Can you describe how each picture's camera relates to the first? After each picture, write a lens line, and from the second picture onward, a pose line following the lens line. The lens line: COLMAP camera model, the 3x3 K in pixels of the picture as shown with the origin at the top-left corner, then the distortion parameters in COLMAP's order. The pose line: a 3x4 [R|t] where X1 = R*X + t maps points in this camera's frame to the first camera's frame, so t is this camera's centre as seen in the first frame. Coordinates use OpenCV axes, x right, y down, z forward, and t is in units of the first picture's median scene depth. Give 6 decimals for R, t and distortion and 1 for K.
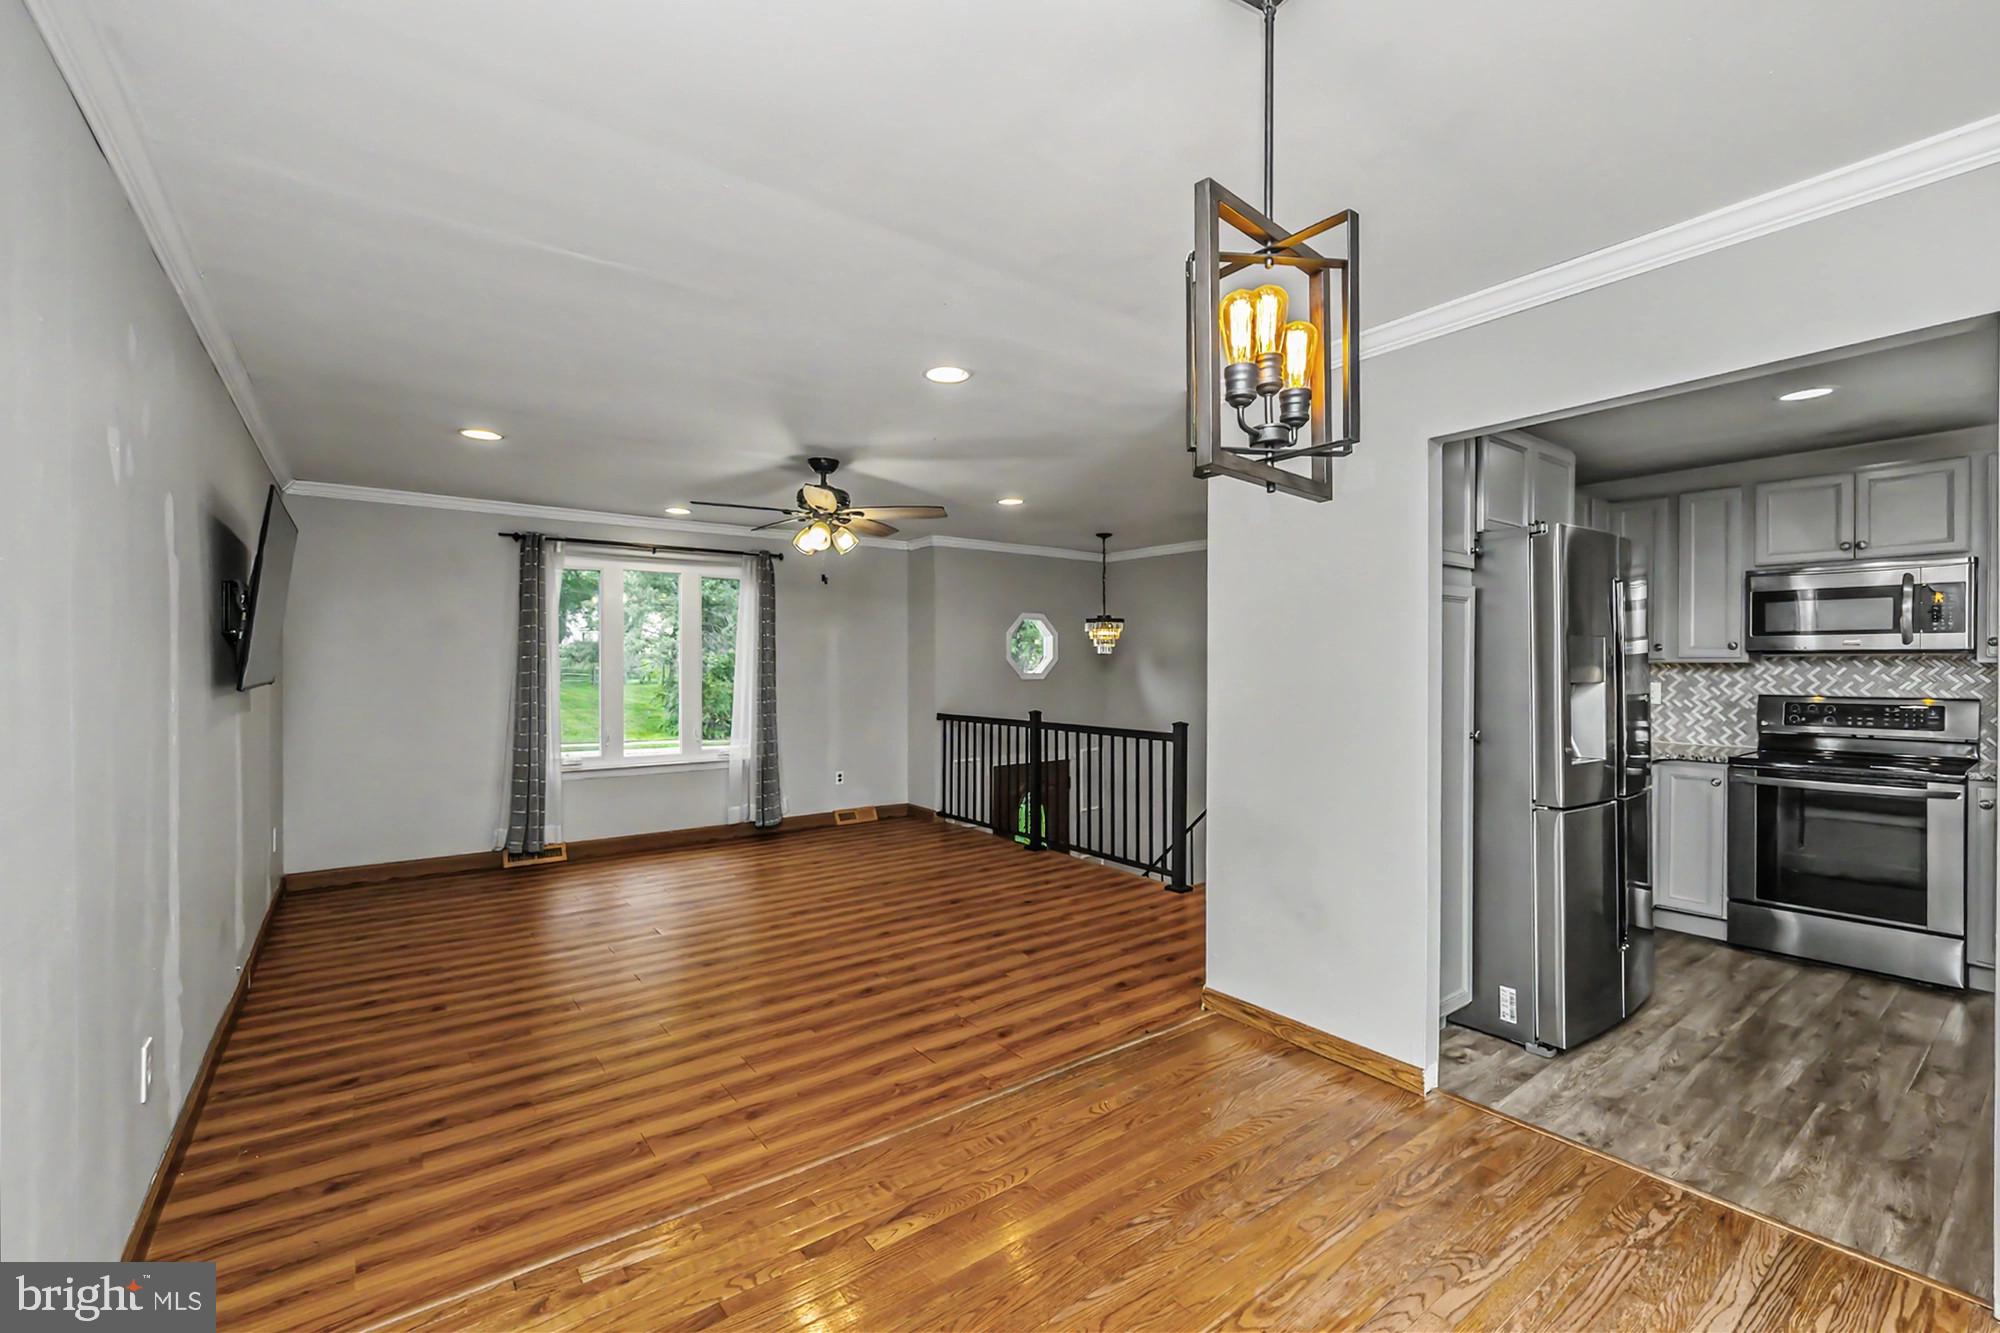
lens RADIAL K [[851.7, 0, 1003.1], [0, 851.7, 669.0], [0, 0, 1]] dist [0.000009, 0.000504]
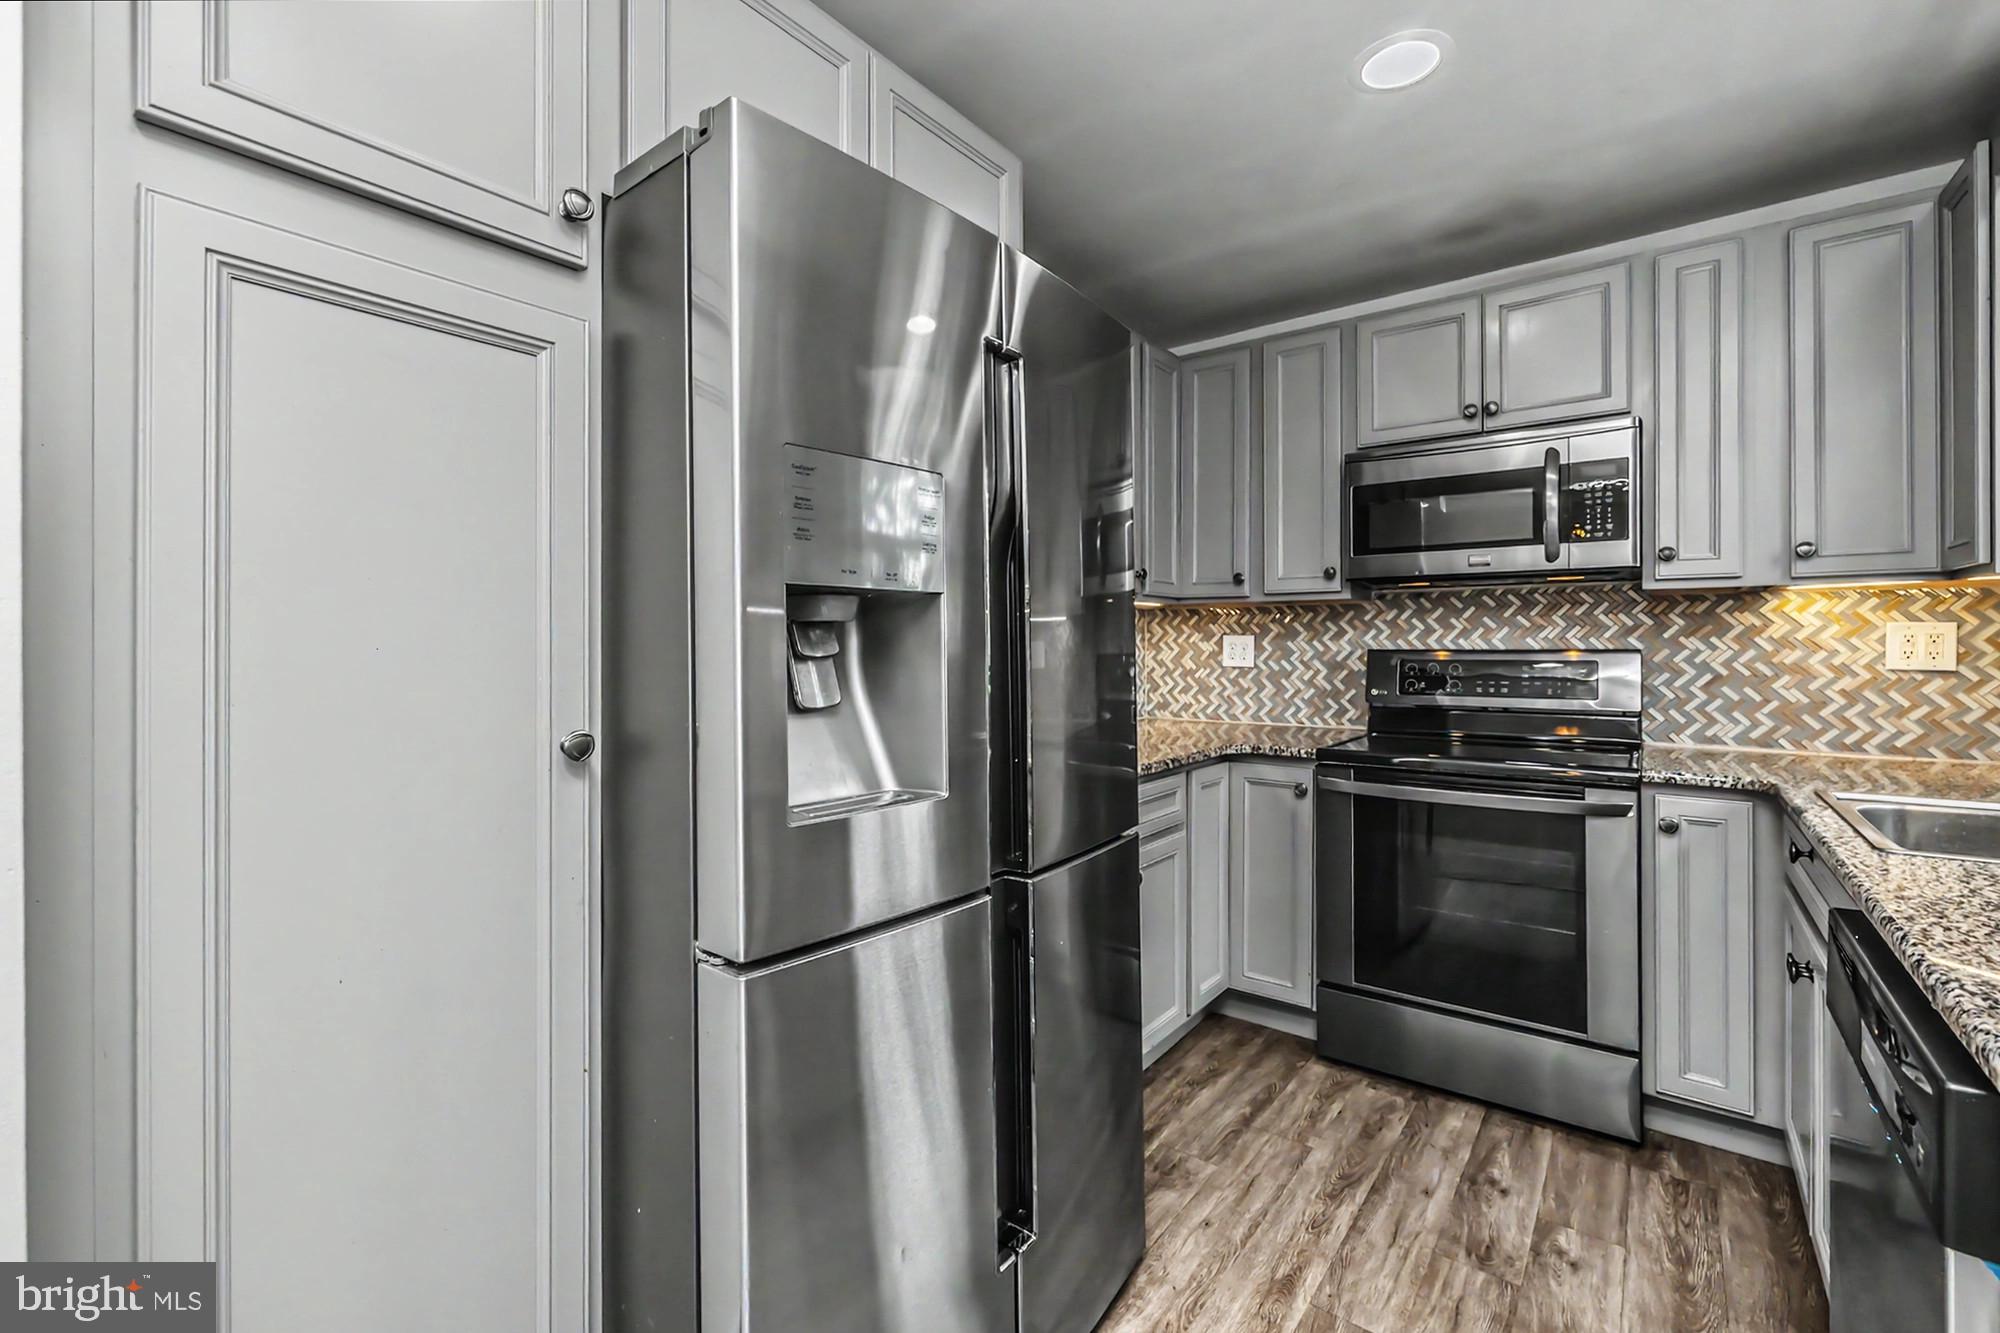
lens RADIAL K [[856.3, 0, 999.4], [0, 856.3, 645.3], [0, 0, 1]] dist [-0.002150, -0.000034]
pose [[0.965235, -0.006636, 0.261298, 0.472234], [0.007379, 0.999971, -0.001865, 0.028026], [-0.261278, 0.003728, 0.965256, 0.467503]]
